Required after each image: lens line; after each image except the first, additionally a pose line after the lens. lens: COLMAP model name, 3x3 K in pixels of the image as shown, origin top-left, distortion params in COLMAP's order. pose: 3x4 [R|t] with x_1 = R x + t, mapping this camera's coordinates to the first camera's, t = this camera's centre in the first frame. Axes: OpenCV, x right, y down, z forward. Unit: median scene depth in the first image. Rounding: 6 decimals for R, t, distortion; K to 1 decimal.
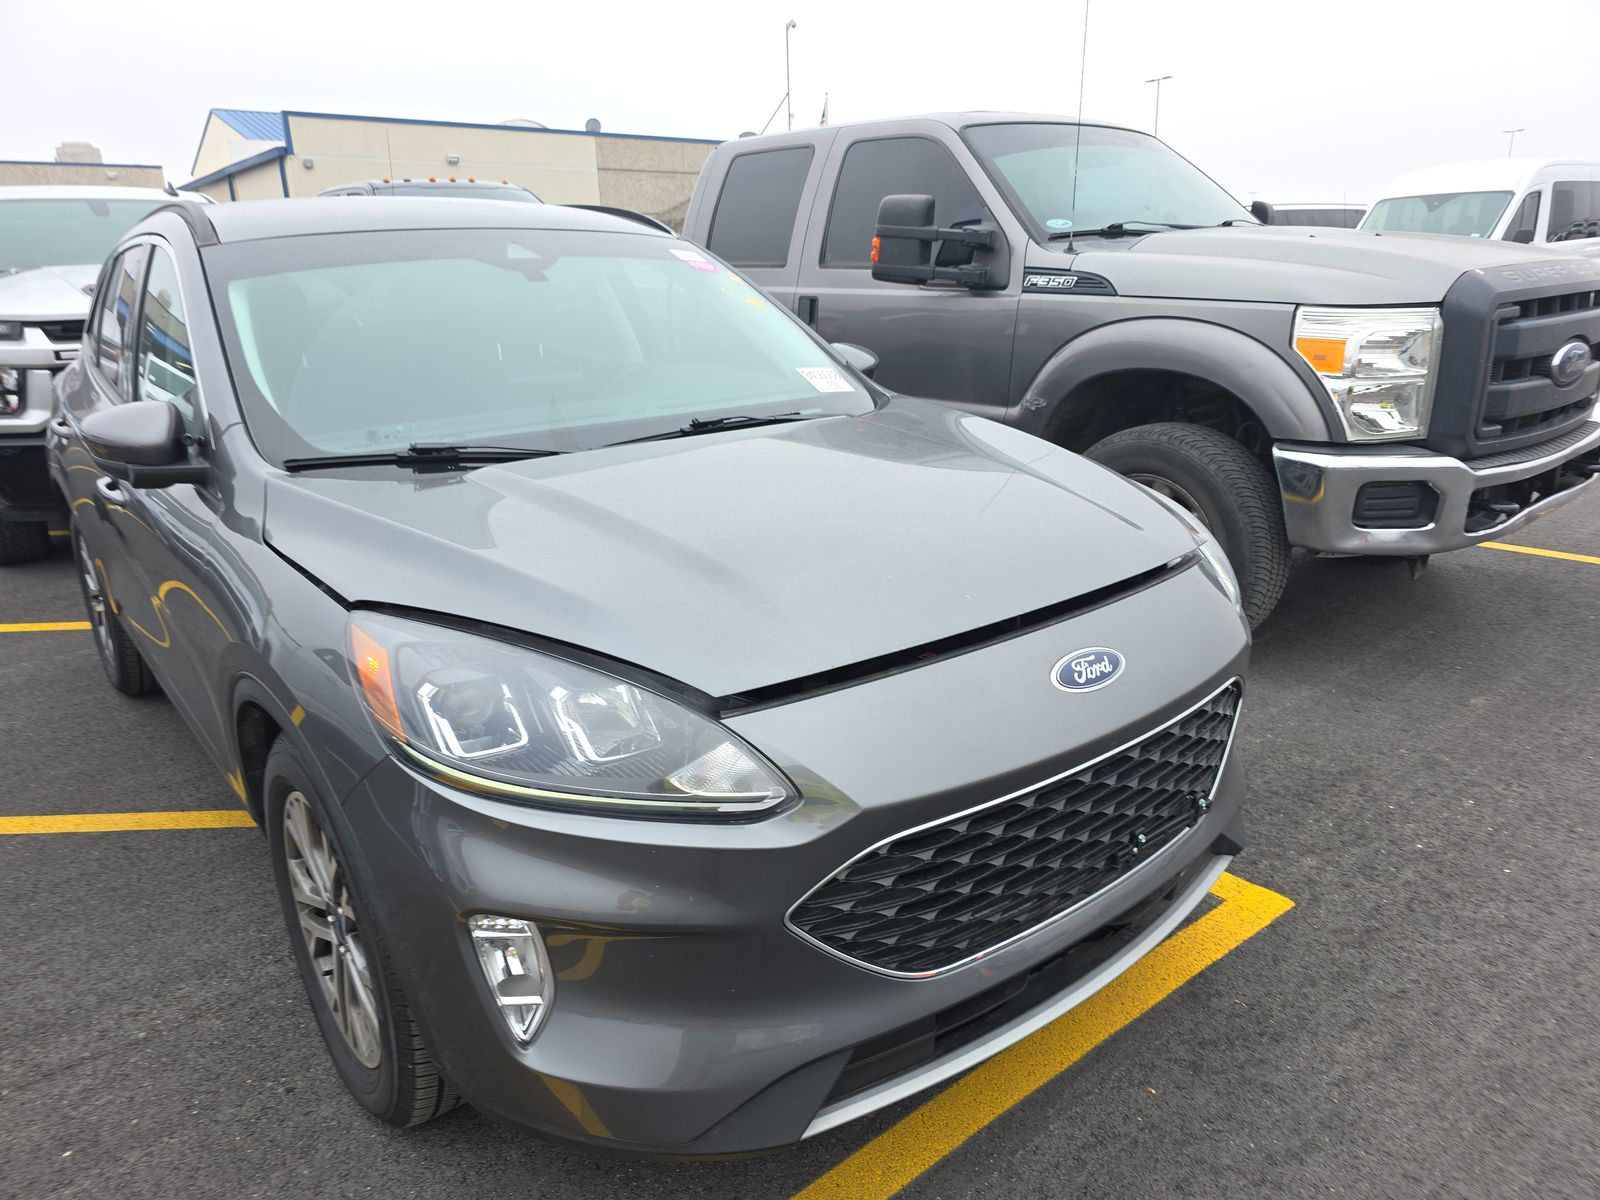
lens RADIAL K [[1102.8, 0, 785.9], [0, 1102.8, 613.5], [0, 0, 1]] dist [0.041850, -0.036563]
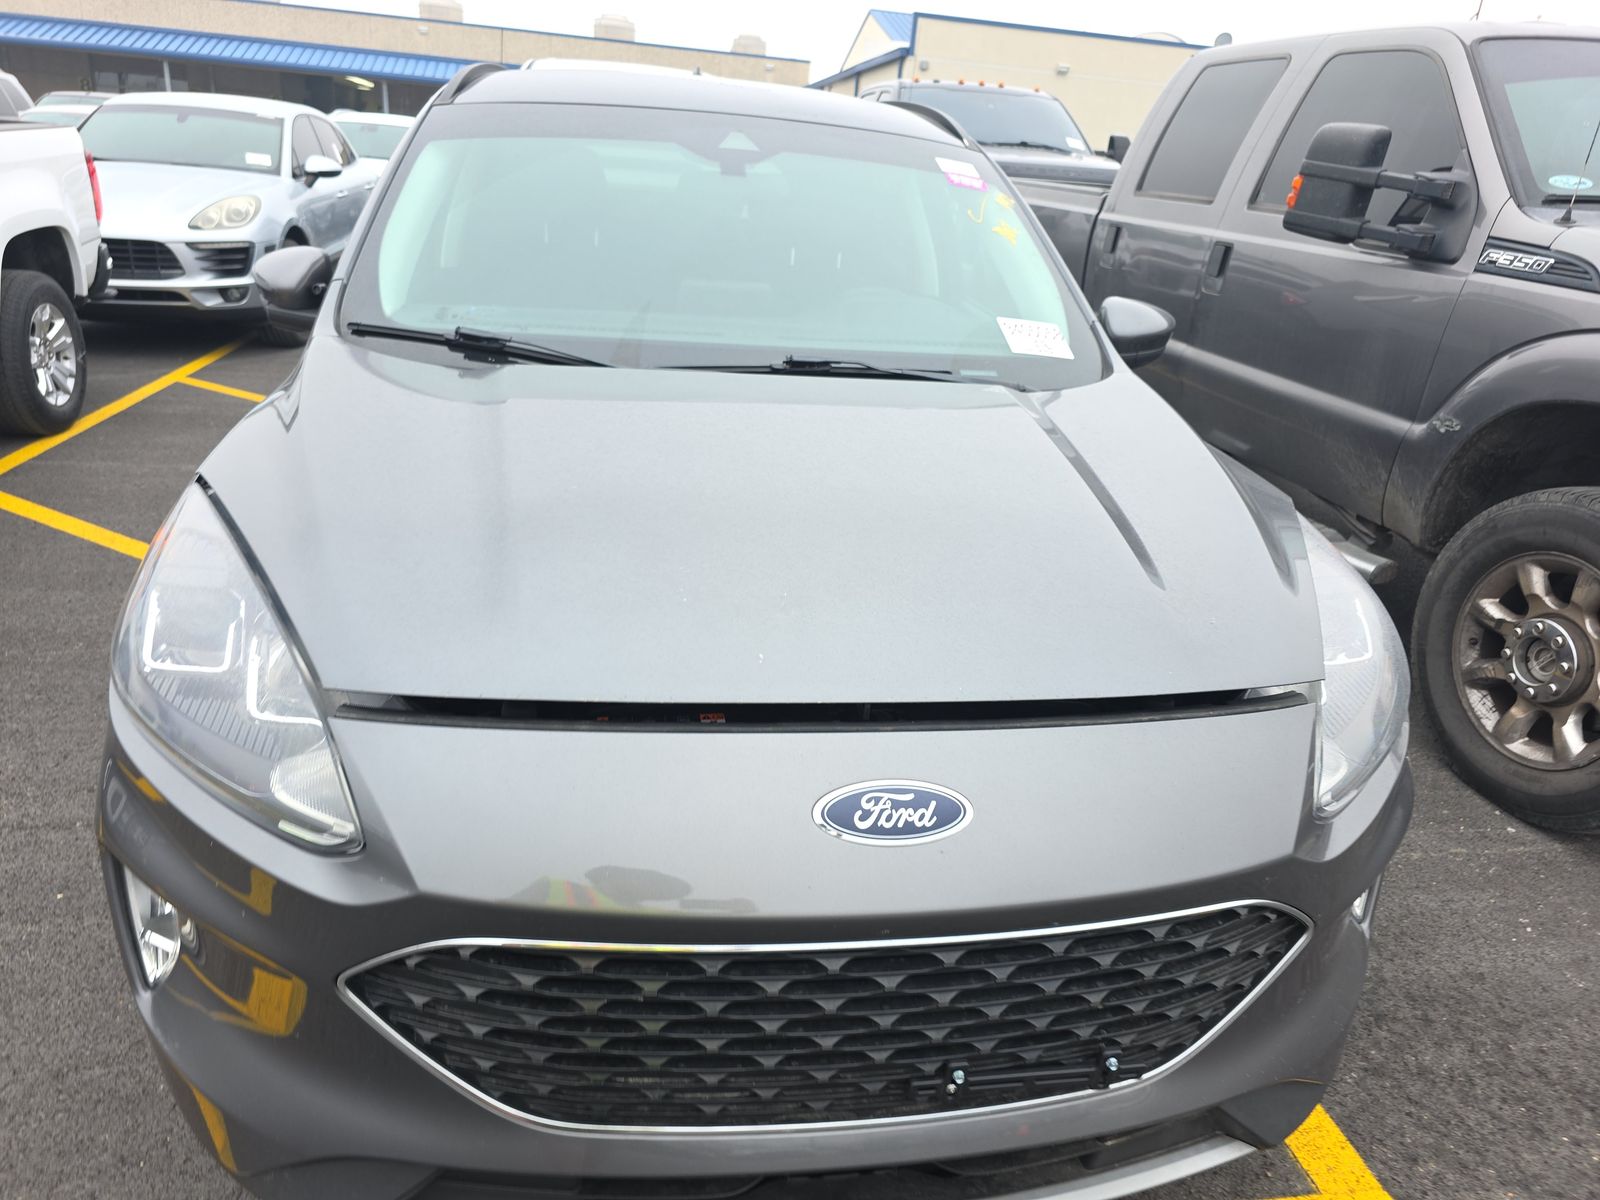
lens RADIAL K [[1102.8, 0, 795.5], [0, 1102.8, 593.1], [0, 0, 1]] dist [0.041850, -0.036563]
pose [[0.865759, 0.263343, -0.425573, 0.197193], [-0.242361, 0.964612, 0.103853, -0.055372], [0.437861, 0.013231, 0.898945, 0.154894]]
